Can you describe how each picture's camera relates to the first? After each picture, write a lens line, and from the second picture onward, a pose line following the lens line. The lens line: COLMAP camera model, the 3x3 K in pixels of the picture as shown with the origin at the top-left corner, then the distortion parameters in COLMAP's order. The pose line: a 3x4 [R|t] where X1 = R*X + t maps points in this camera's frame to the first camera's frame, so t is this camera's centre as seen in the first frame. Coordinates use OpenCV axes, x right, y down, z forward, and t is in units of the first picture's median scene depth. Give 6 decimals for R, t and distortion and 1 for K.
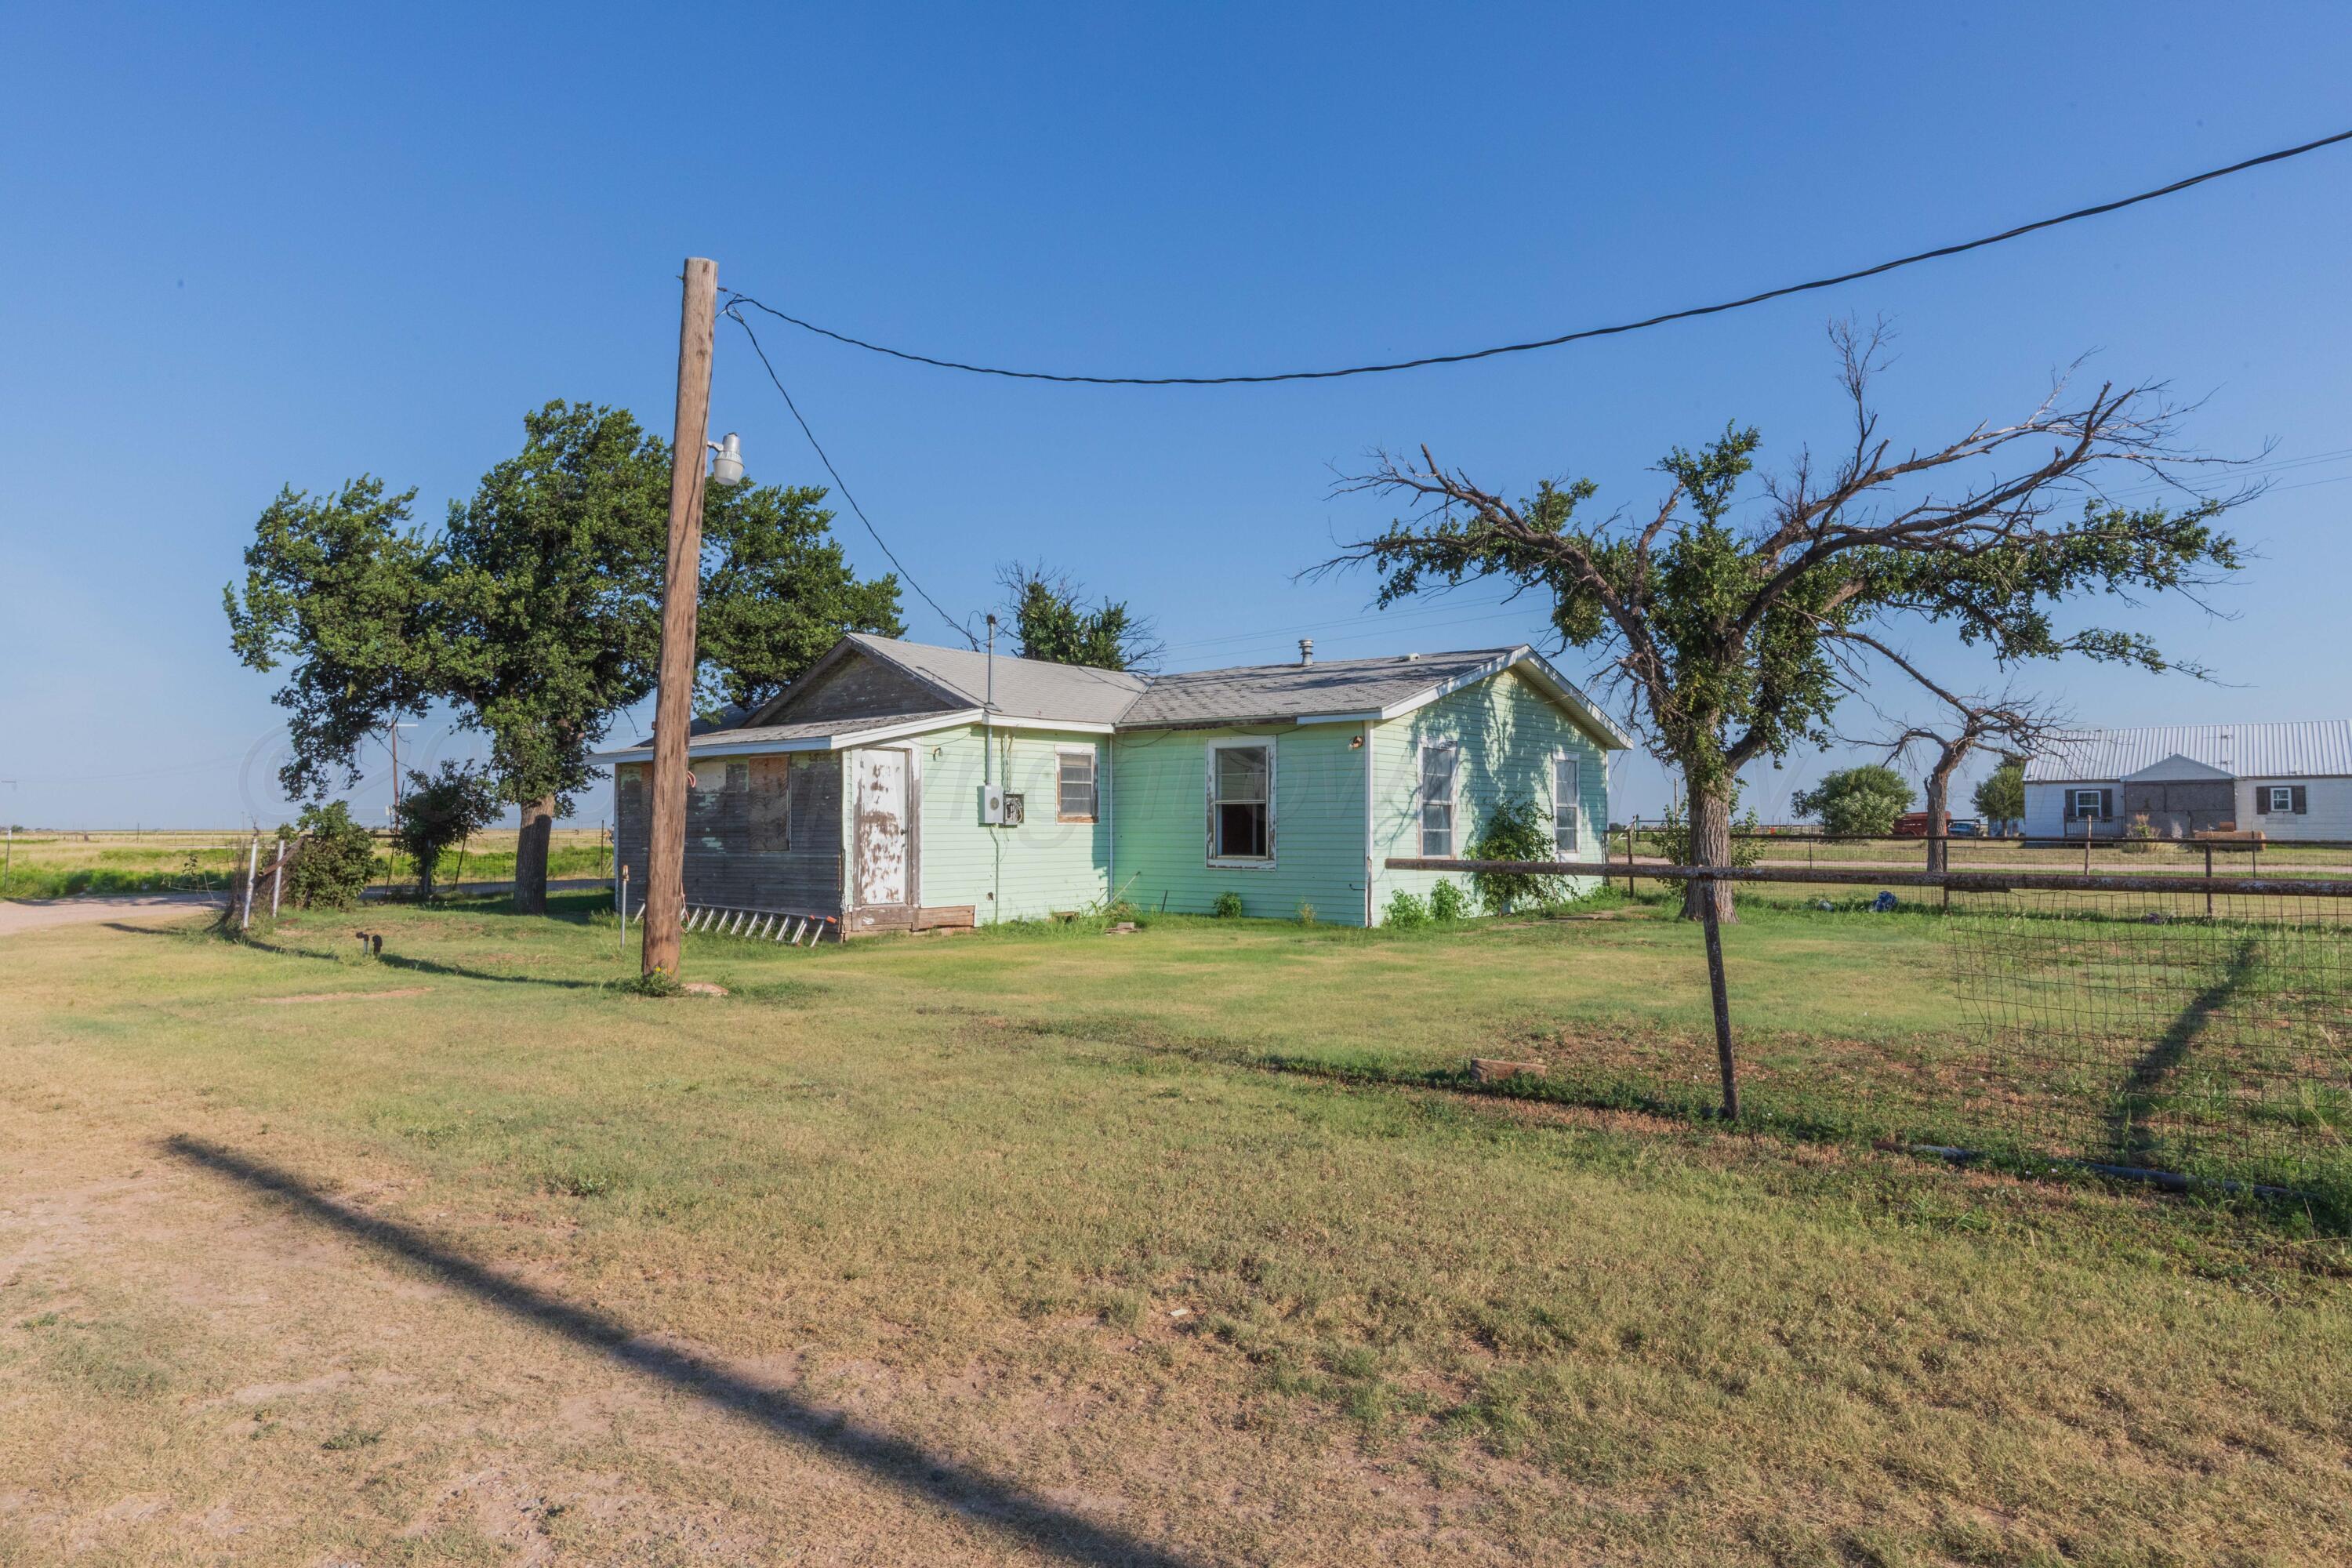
lens RADIAL K [[1261.2, 0, 1175.9], [0, 1261.2, 806.9], [0, 0, 1]] dist [0.002087, -0.001307]
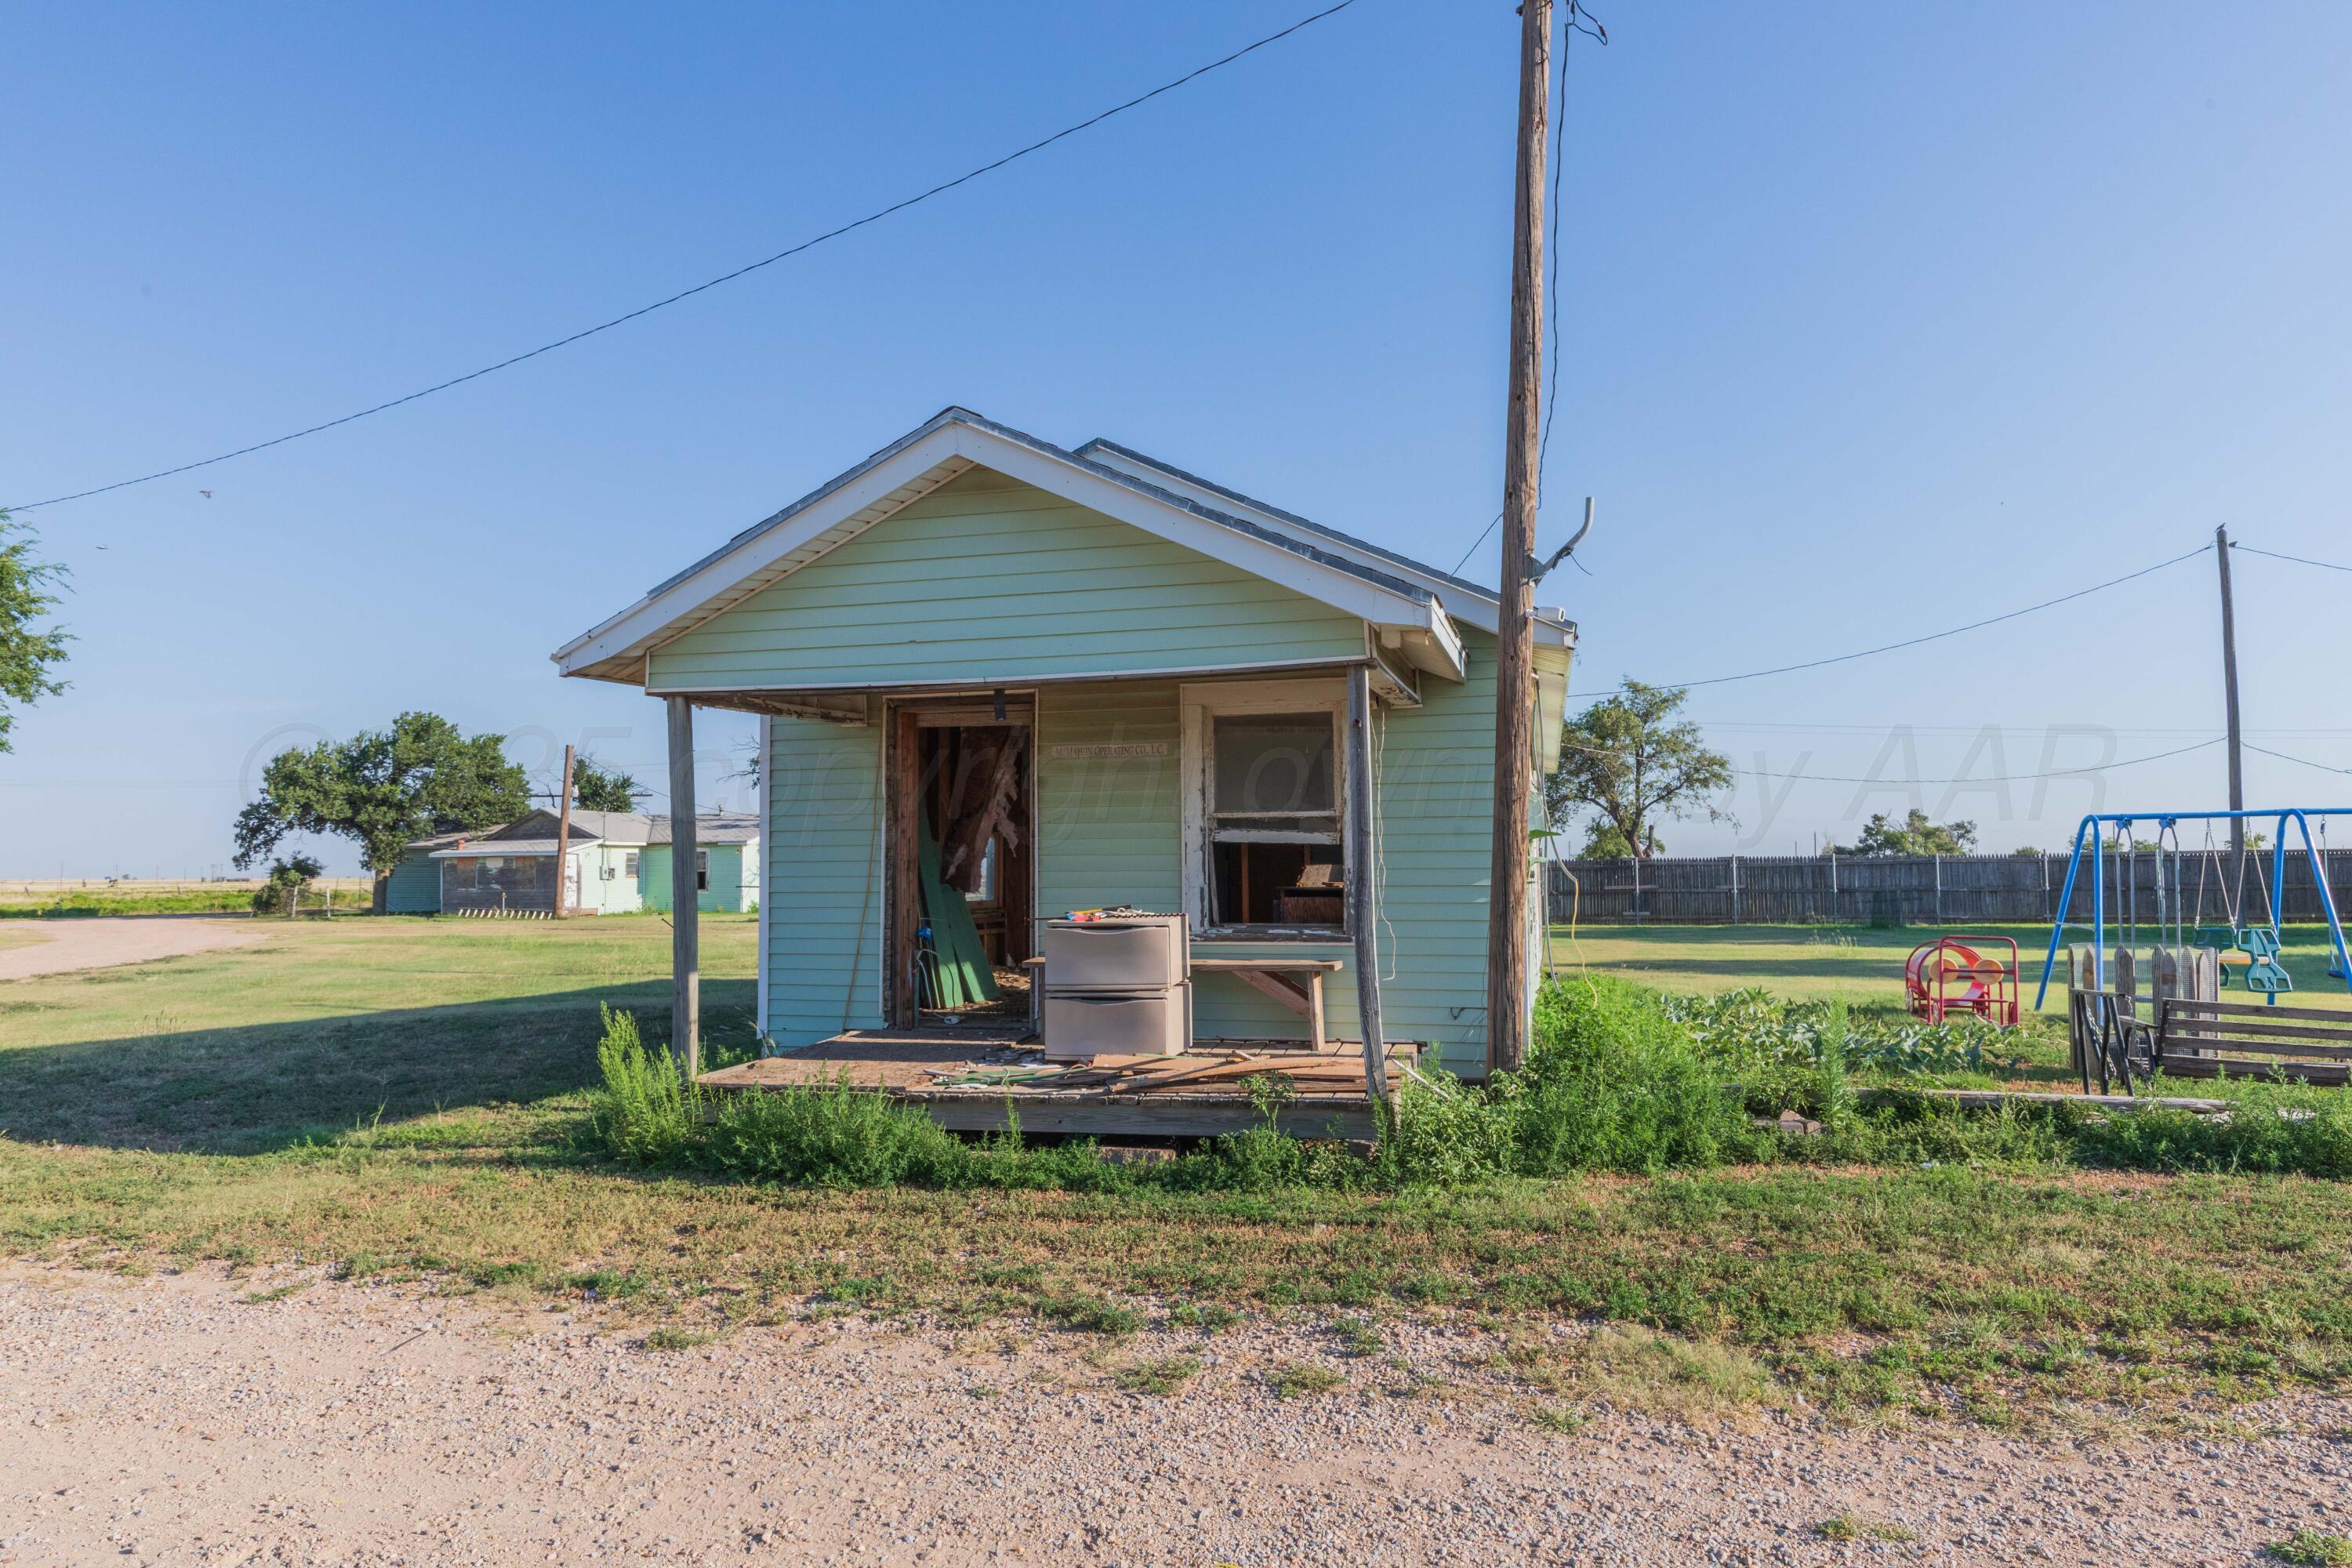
lens RADIAL K [[1261.2, 0, 1175.9], [0, 1261.2, 806.9], [0, 0, 1]] dist [0.002087, -0.001307]
pose [[0.899638, 0.016385, 0.436328, -0.234437], [-0.000072, 0.999301, -0.037378, -0.043594], [-0.436636, 0.033596, 0.899011, -2.171456]]
